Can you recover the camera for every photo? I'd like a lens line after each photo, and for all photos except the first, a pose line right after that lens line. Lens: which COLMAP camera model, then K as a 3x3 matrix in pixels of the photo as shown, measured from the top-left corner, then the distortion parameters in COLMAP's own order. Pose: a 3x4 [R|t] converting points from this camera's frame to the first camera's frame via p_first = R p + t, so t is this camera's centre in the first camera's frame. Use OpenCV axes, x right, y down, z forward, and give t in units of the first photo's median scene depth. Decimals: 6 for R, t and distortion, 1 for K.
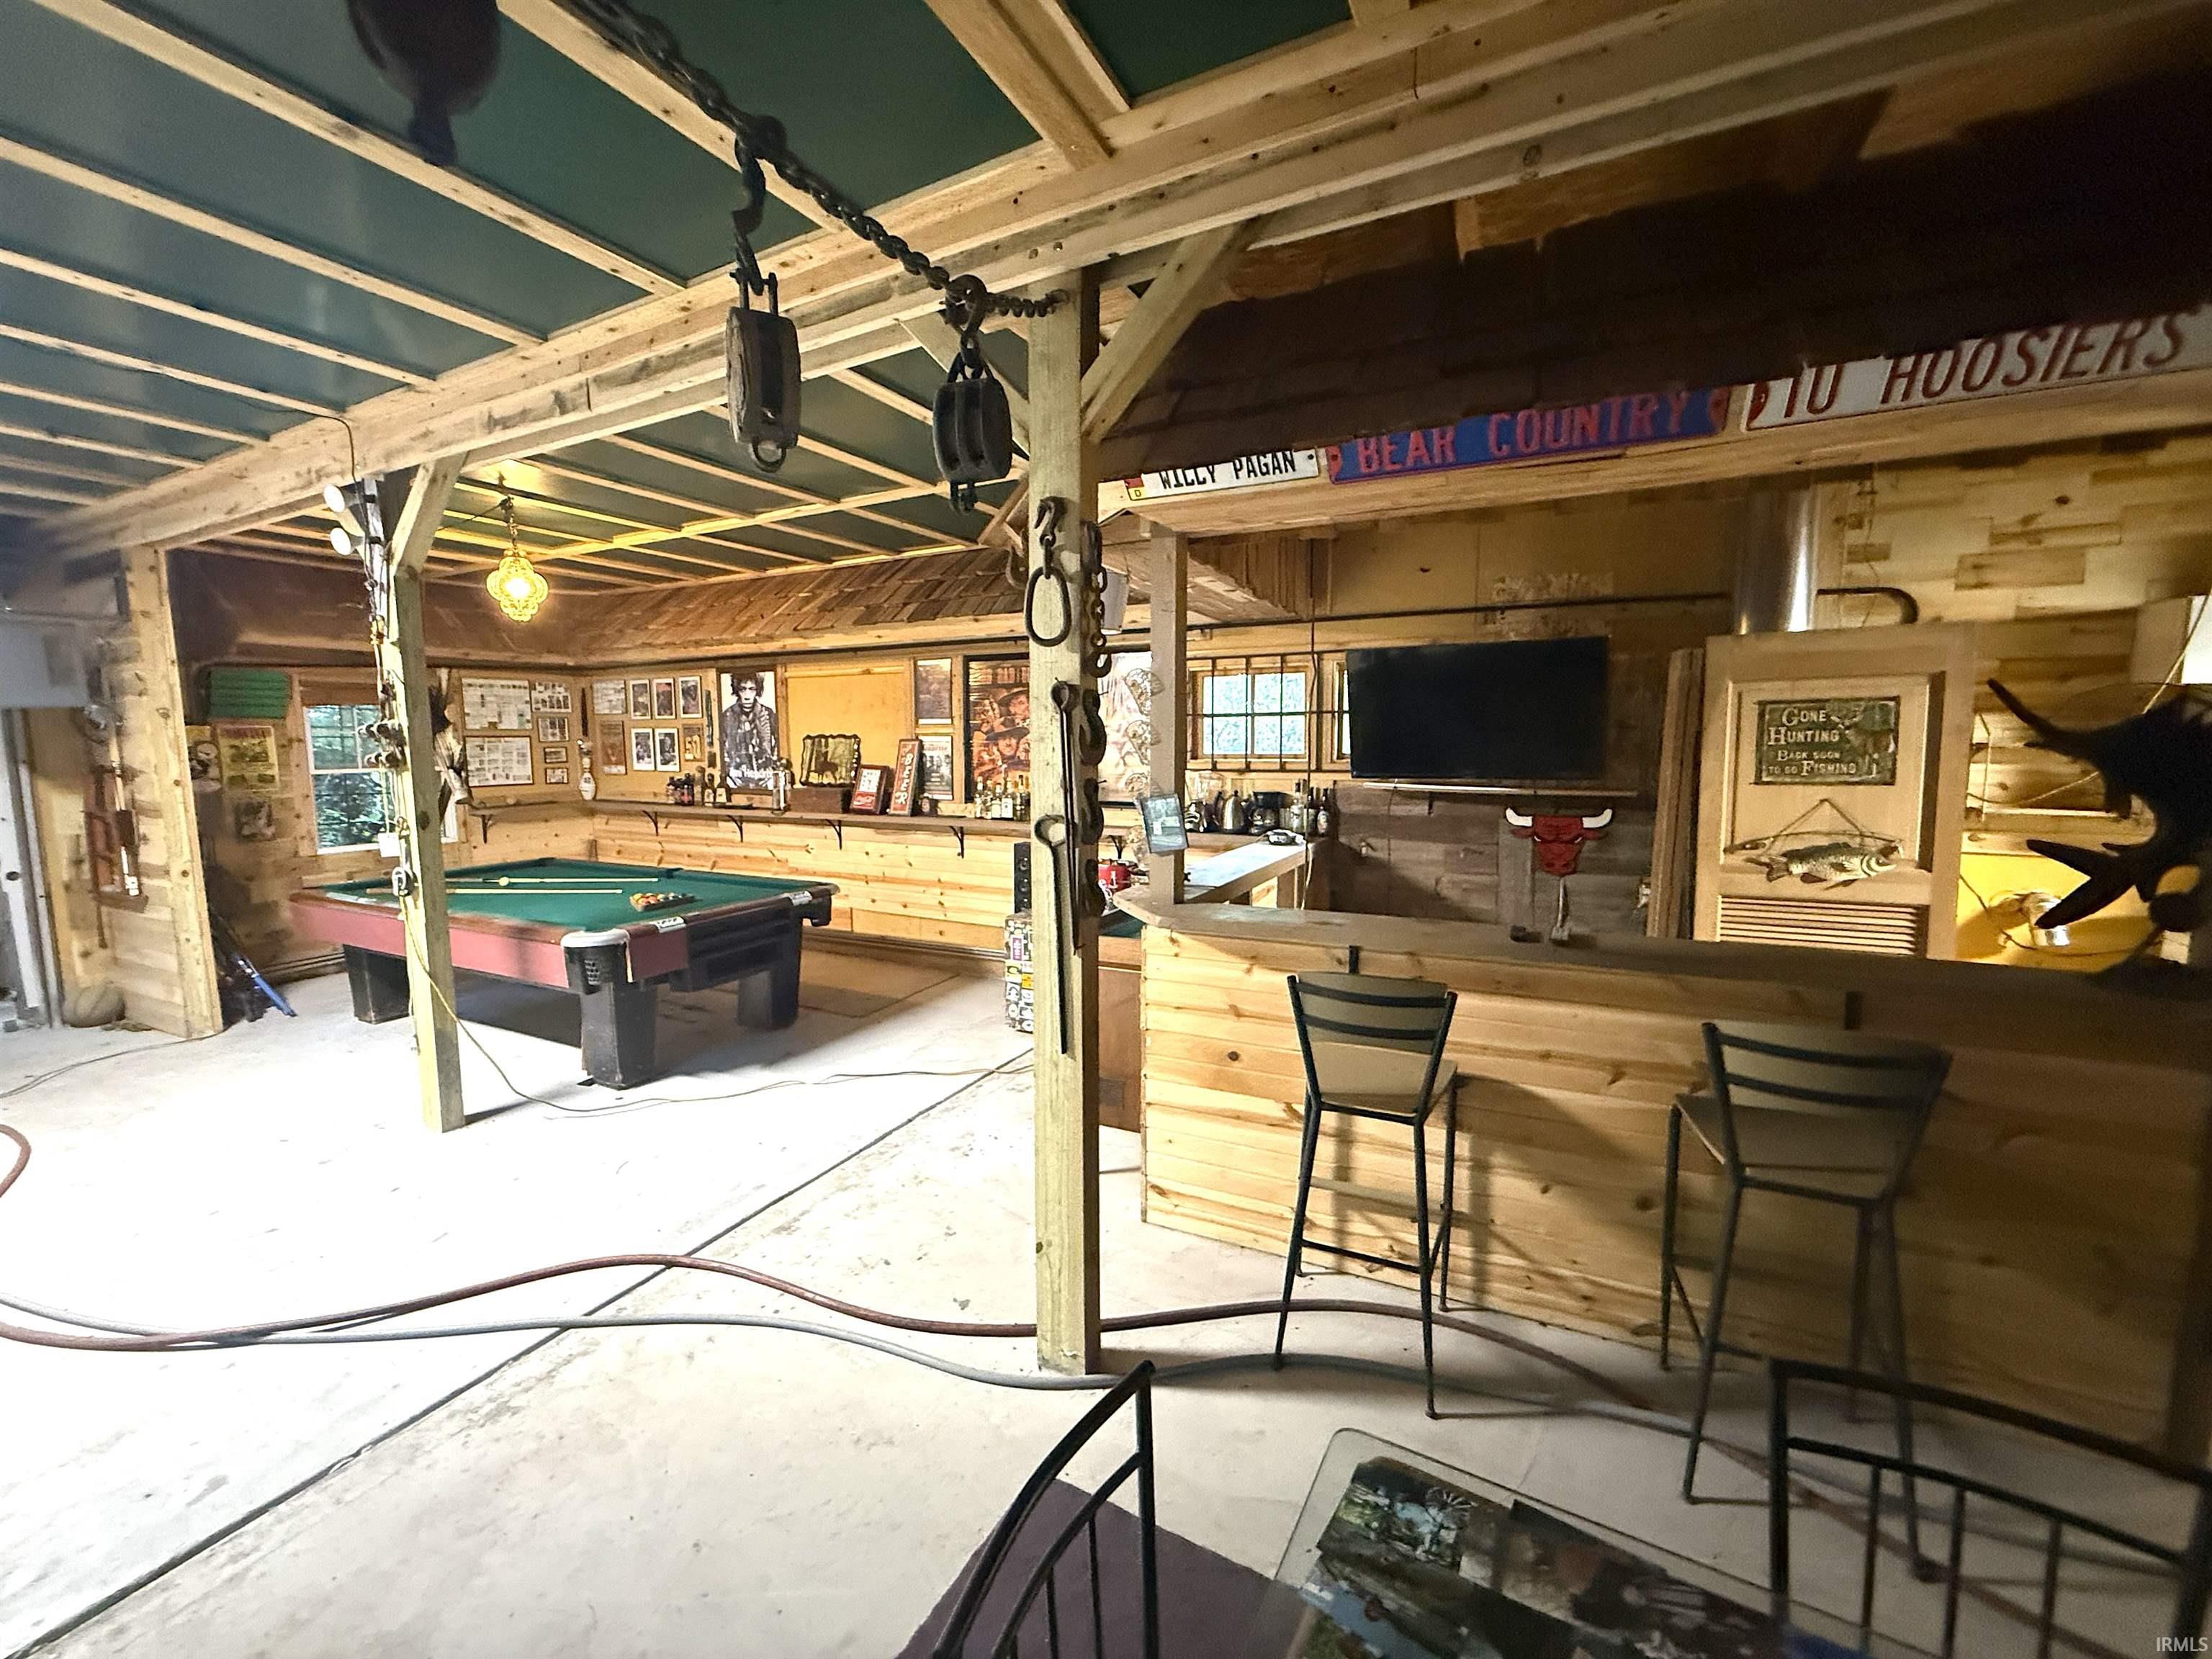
lens RADIAL K [[883.4, 0, 1102.2], [0, 883.4, 822.2], [0, 0, 1]] dist [-0.000025, -0.000054]
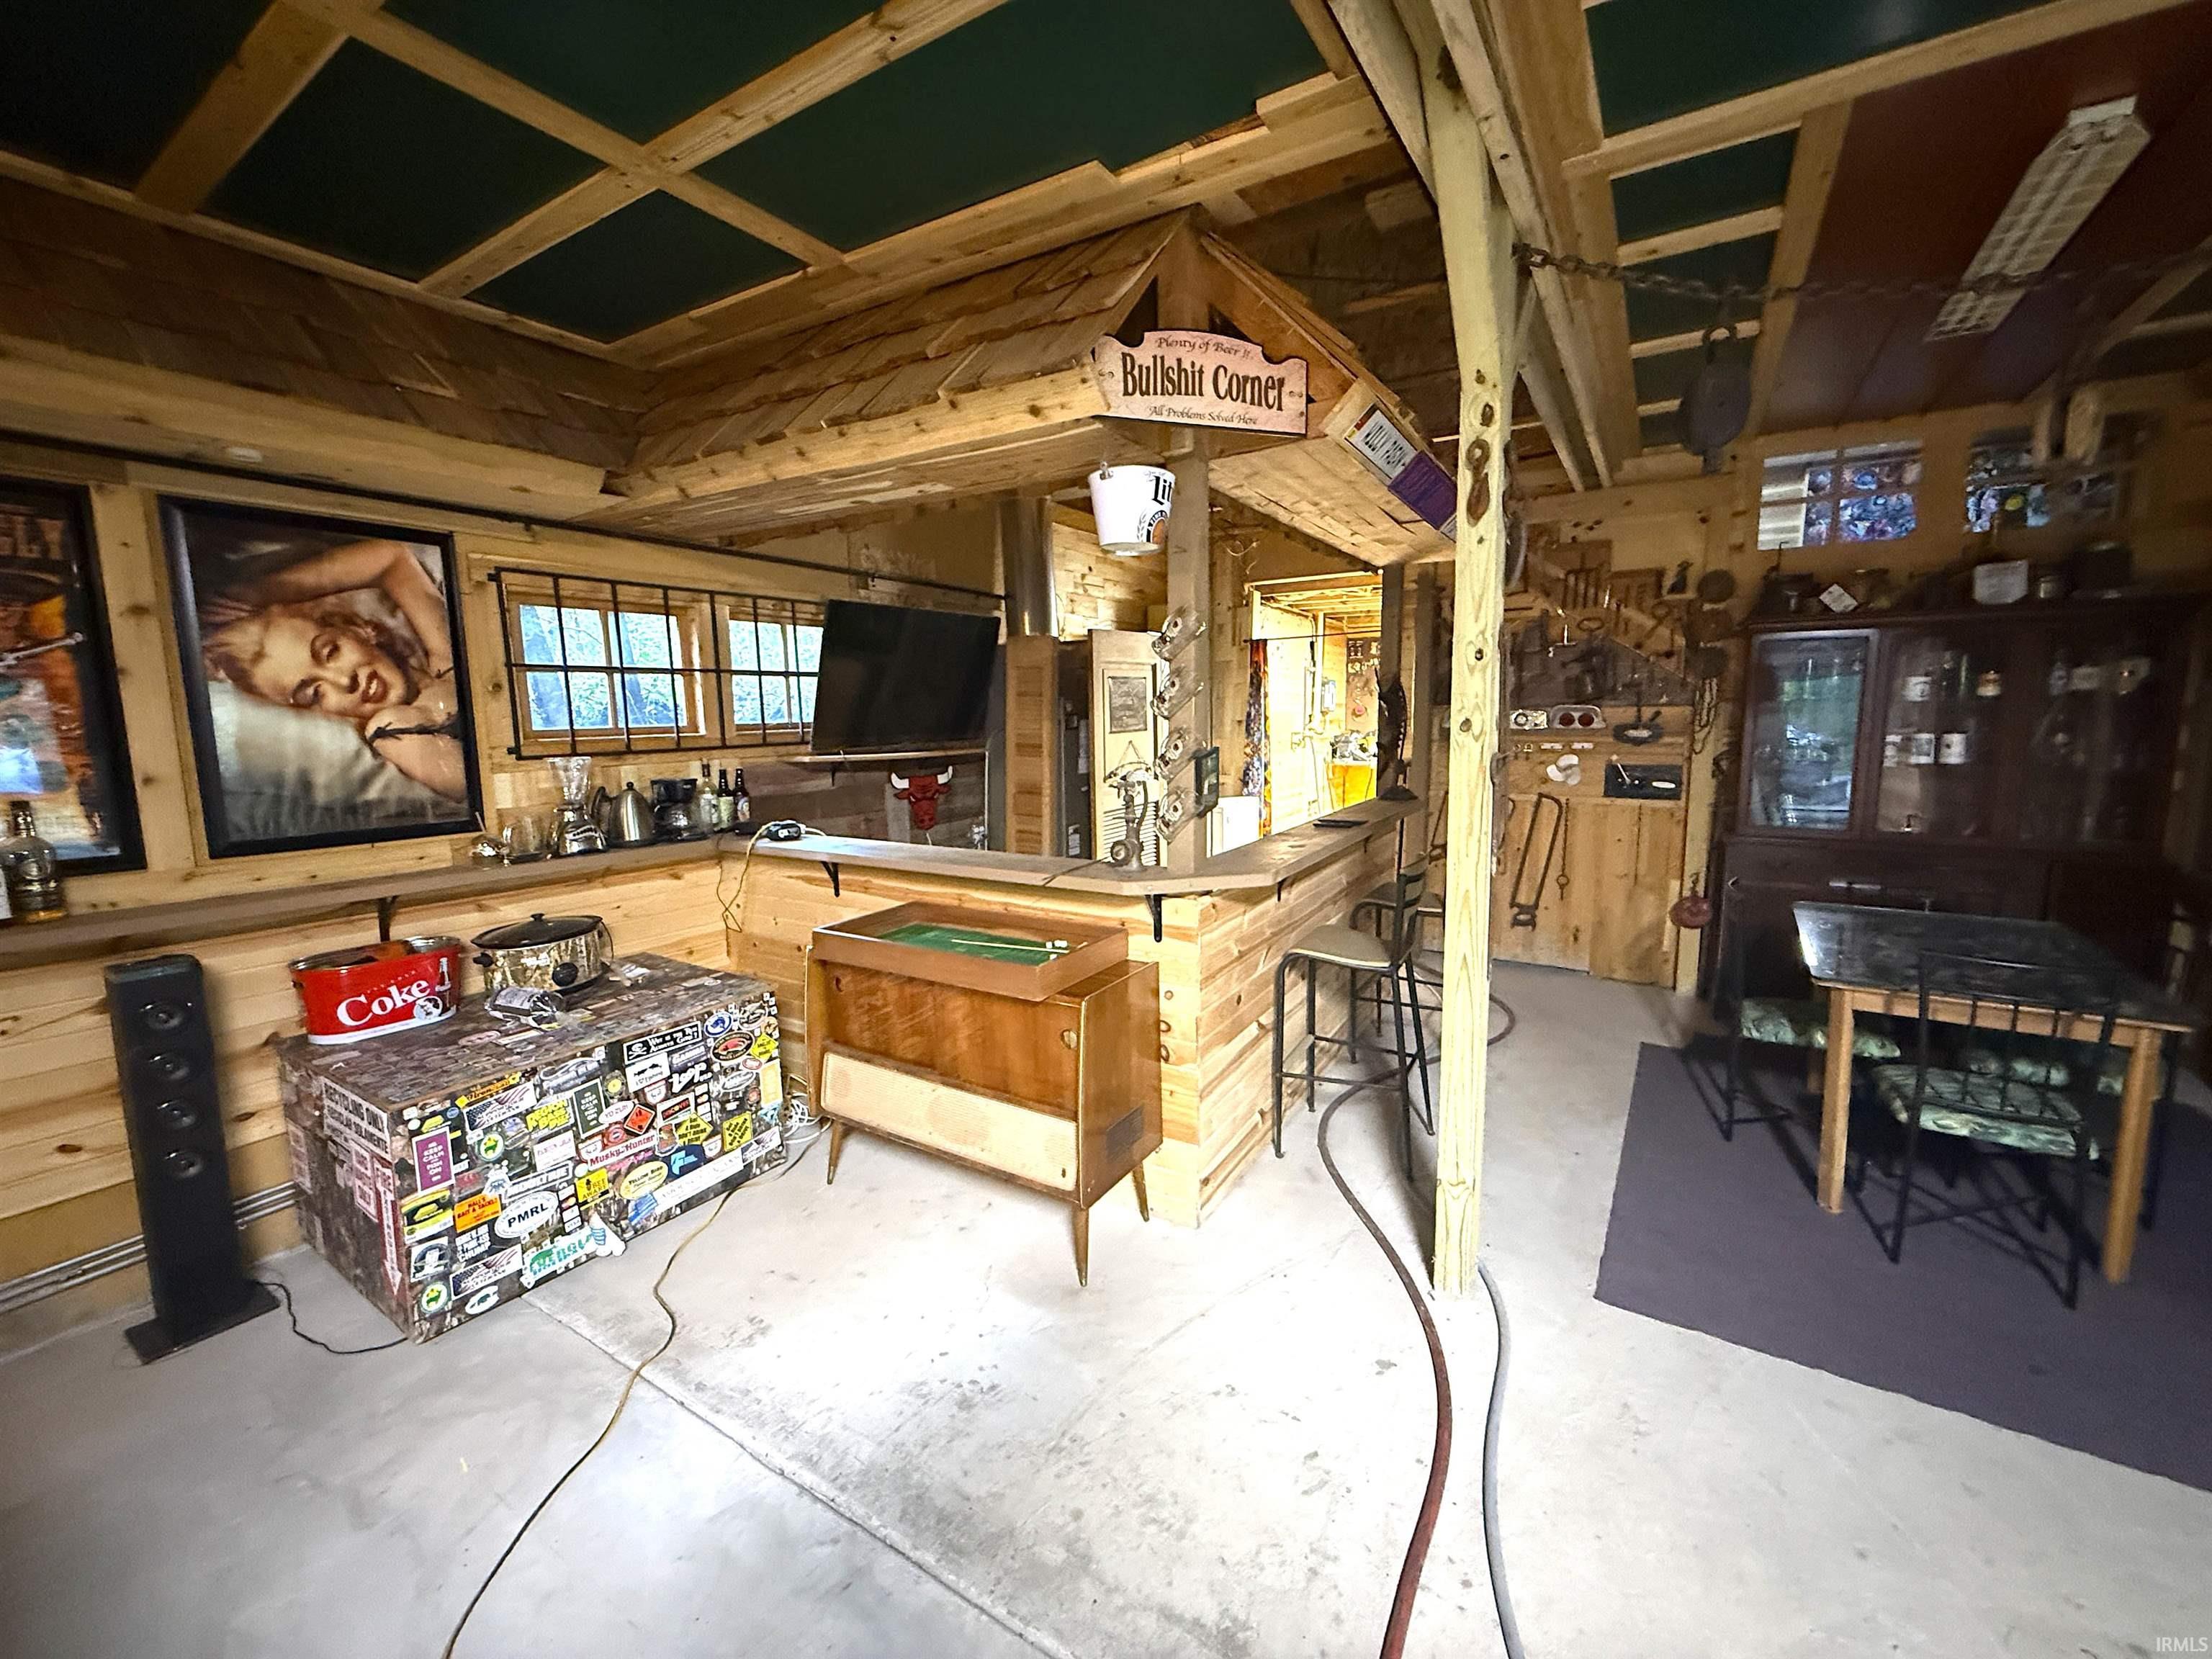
lens RADIAL K [[883.4, 0, 1102.2], [0, 883.4, 822.2], [0, 0, 1]] dist [-0.000025, -0.000054]
pose [[0.089868, -0.119026, 0.988816, -0.542911], [0.111990, 0.987744, 0.108719, -0.043346], [-0.989637, 0.100967, 0.102096, 0.652805]]
